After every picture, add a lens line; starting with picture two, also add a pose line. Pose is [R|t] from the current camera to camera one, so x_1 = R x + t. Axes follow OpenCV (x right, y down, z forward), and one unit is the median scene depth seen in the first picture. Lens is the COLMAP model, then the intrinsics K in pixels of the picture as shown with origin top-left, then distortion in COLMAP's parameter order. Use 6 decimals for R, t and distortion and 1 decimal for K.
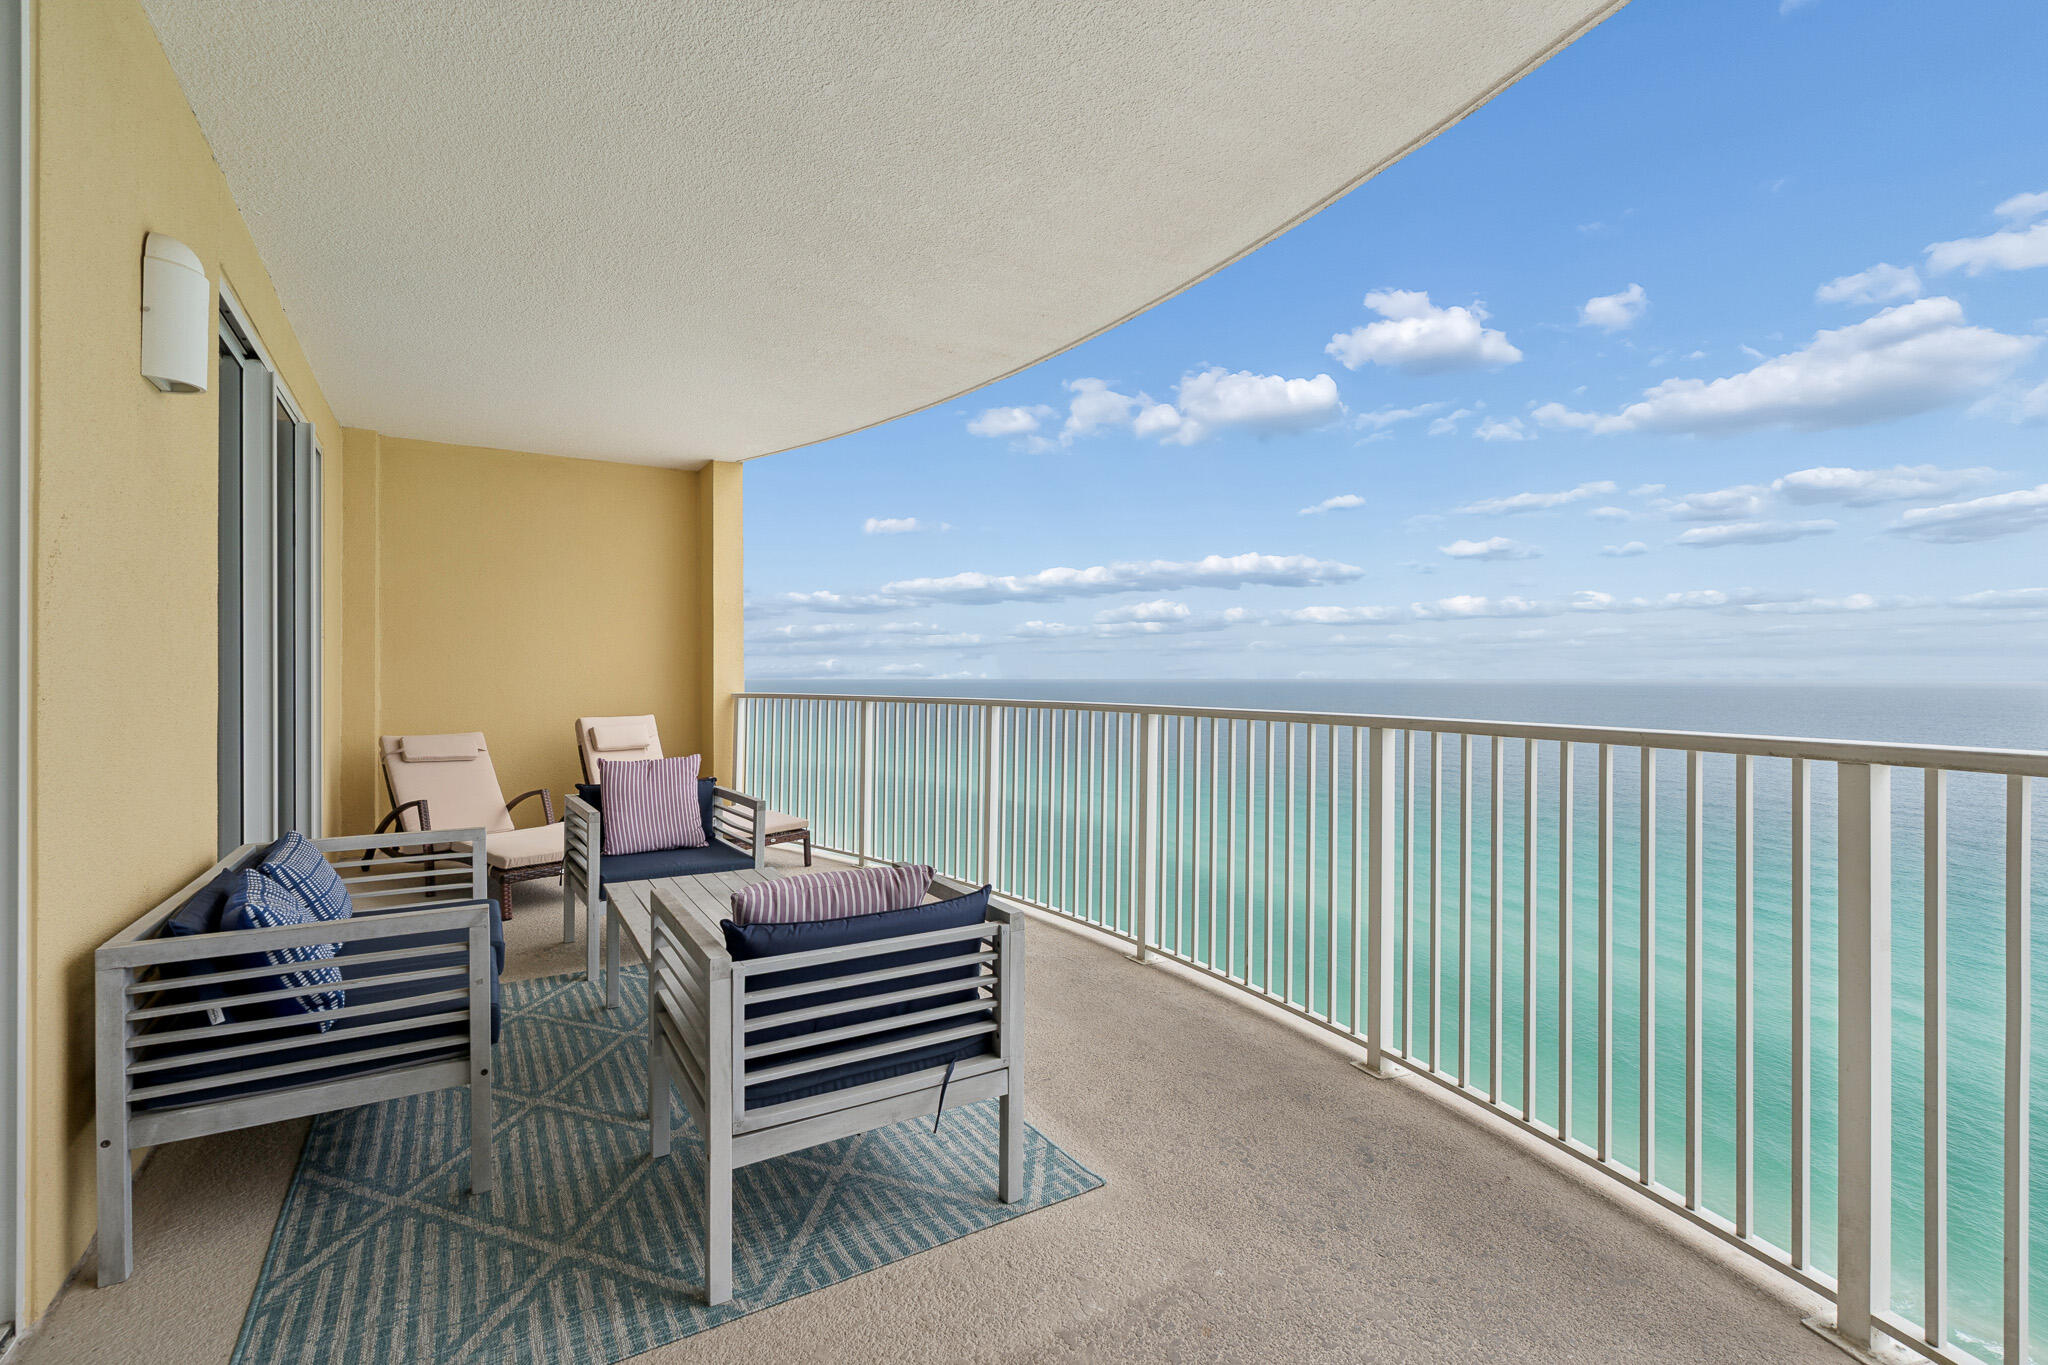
lens RADIAL K [[925.5, 0, 1027.1], [0, 925.5, 680.5], [0, 0, 1]] dist [-0.005460, 0.001922]
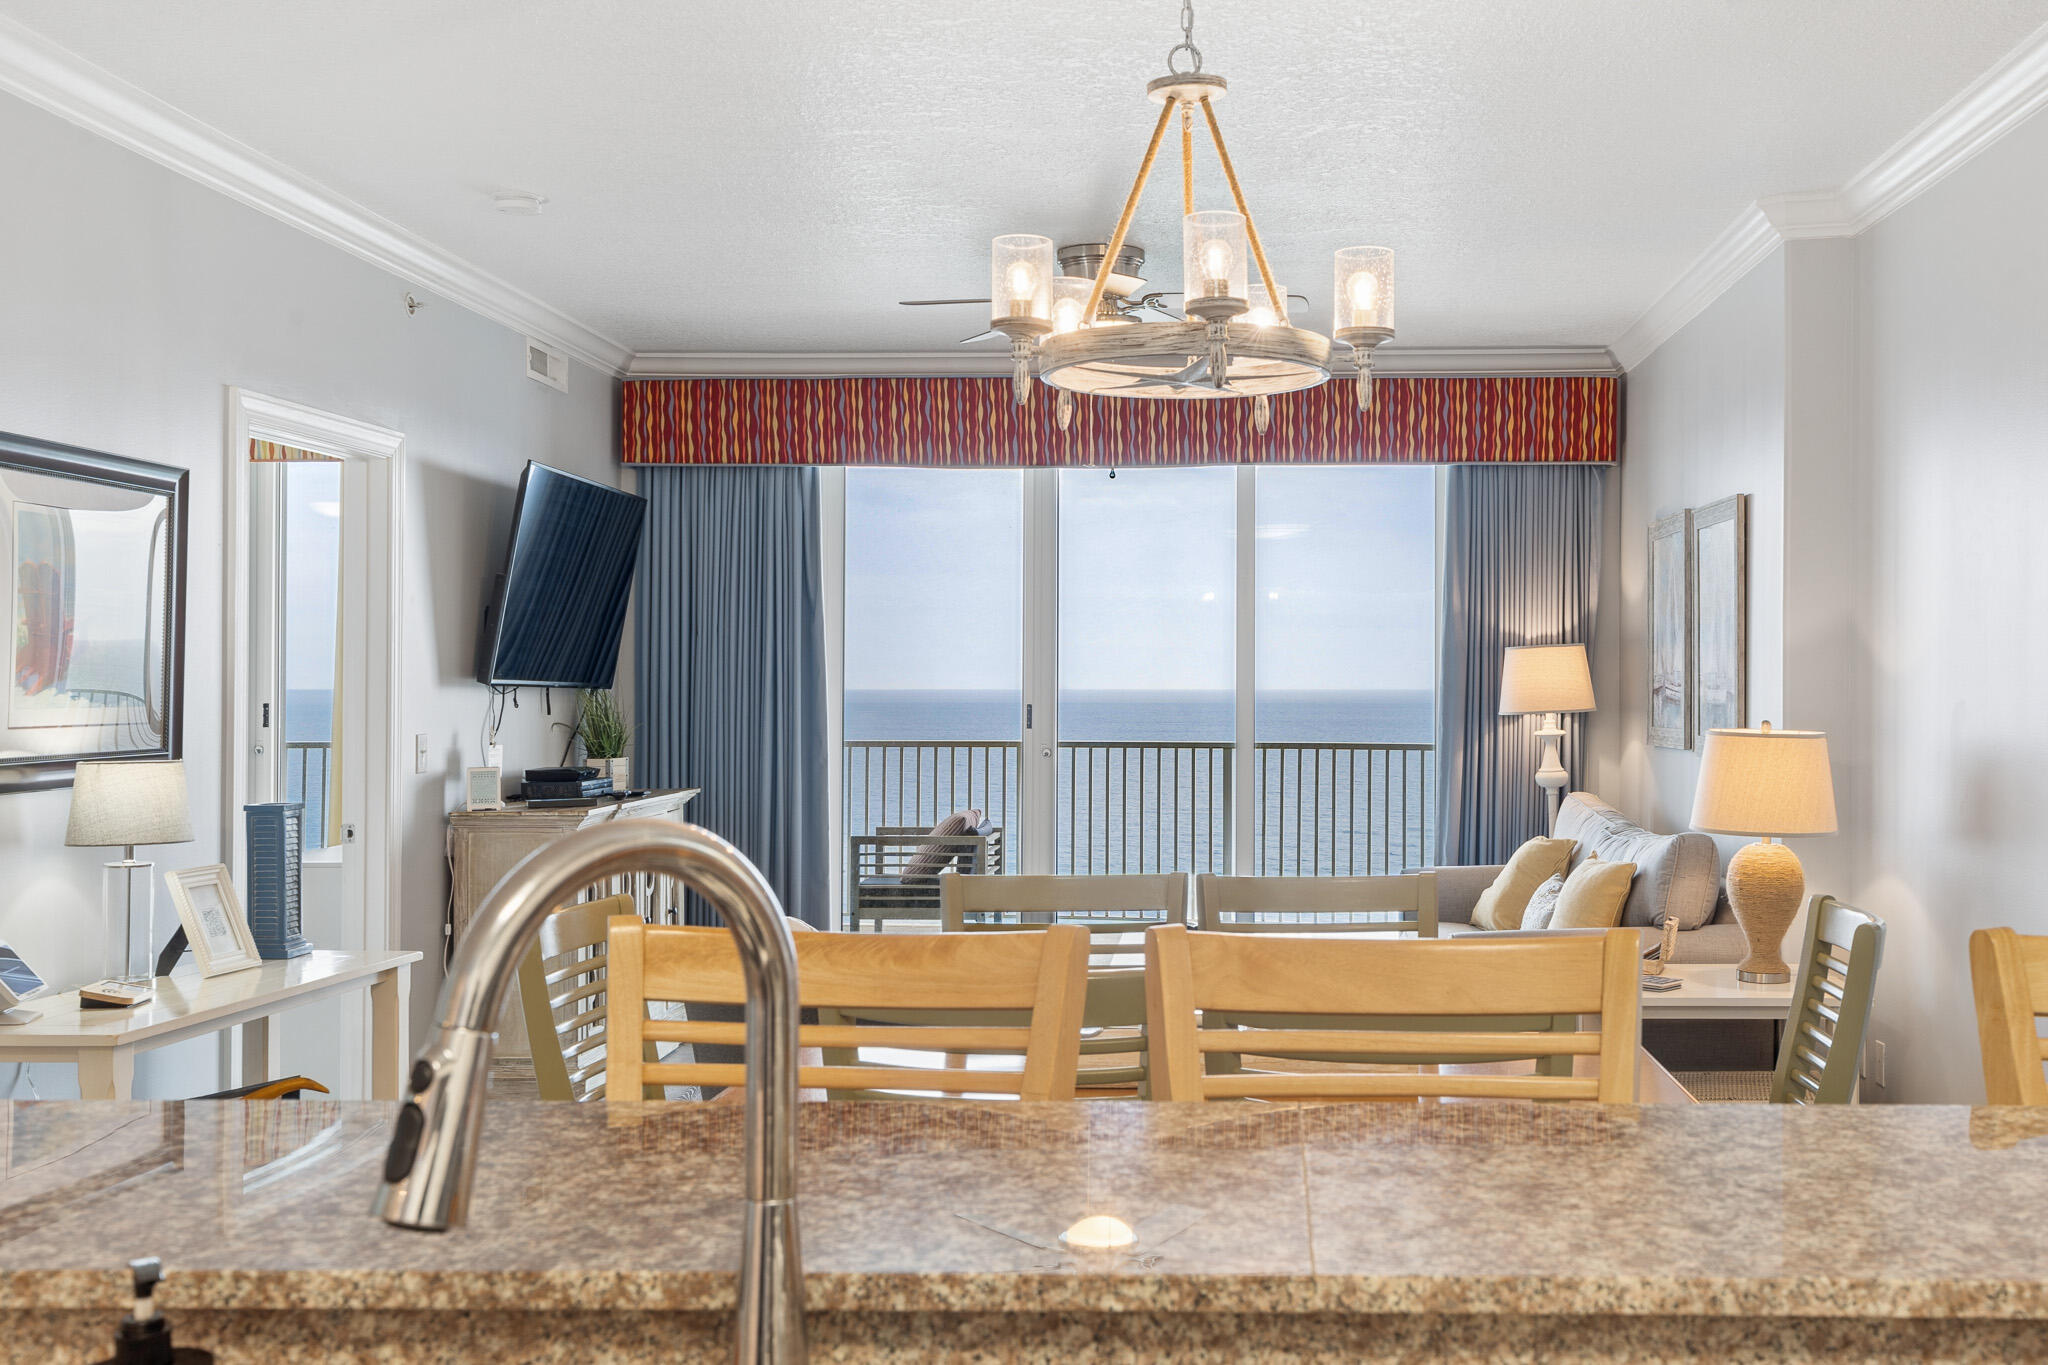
lens RADIAL K [[2082.8, 0, 1198.9], [0, 2082.8, 670.4], [0, 0, 1]] dist [0.024659, 0.000000]
pose [[0.540309, 0.007631, 0.841432, -3.165826], [-0.000637, 0.999962, -0.008659, -0.072641], [-0.841467, 0.004143, 0.540293, -1.696679]]
